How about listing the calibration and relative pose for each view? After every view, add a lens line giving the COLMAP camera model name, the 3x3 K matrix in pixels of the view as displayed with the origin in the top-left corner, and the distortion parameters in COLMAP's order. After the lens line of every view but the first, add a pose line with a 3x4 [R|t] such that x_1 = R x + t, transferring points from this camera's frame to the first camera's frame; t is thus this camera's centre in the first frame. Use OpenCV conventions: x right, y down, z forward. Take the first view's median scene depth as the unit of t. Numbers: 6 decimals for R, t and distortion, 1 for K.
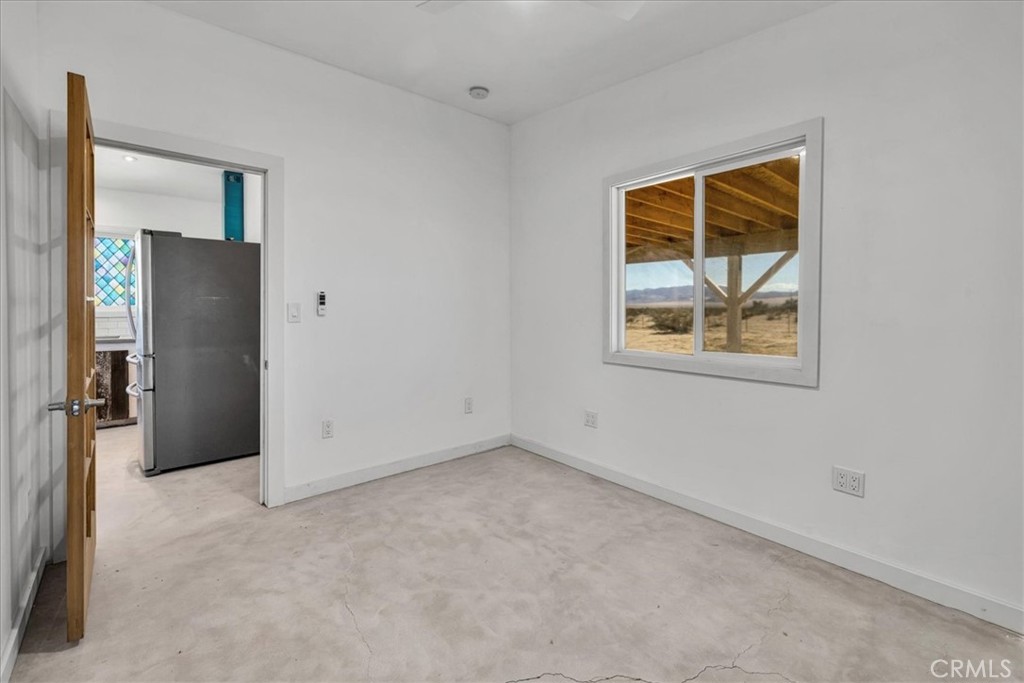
lens RADIAL K [[432.4, 0, 507.7], [0, 432.4, 337.7], [0, 0, 1]] dist [0.000992, 0.000026]
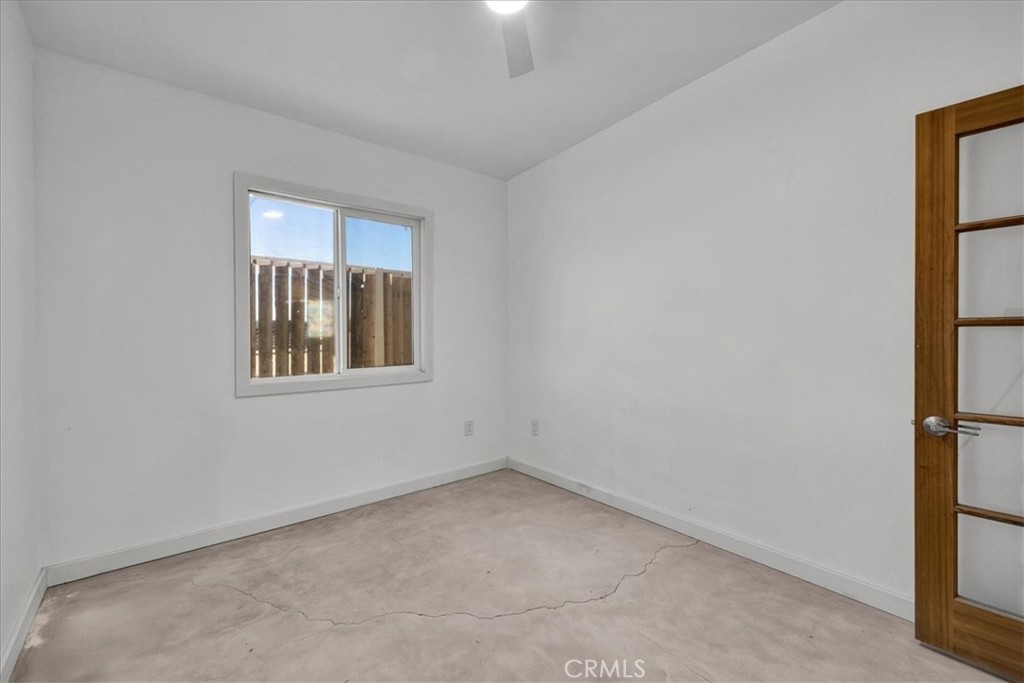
lens RADIAL K [[432.4, 0, 507.7], [0, 432.4, 337.7], [0, 0, 1]] dist [0.000992, 0.000026]
pose [[-0.999997, -0.001478, 0.001975, 0.032810], [-0.001315, 0.996777, 0.080206, -0.138986], [-0.002087, 0.080203, -0.996776, 2.008654]]
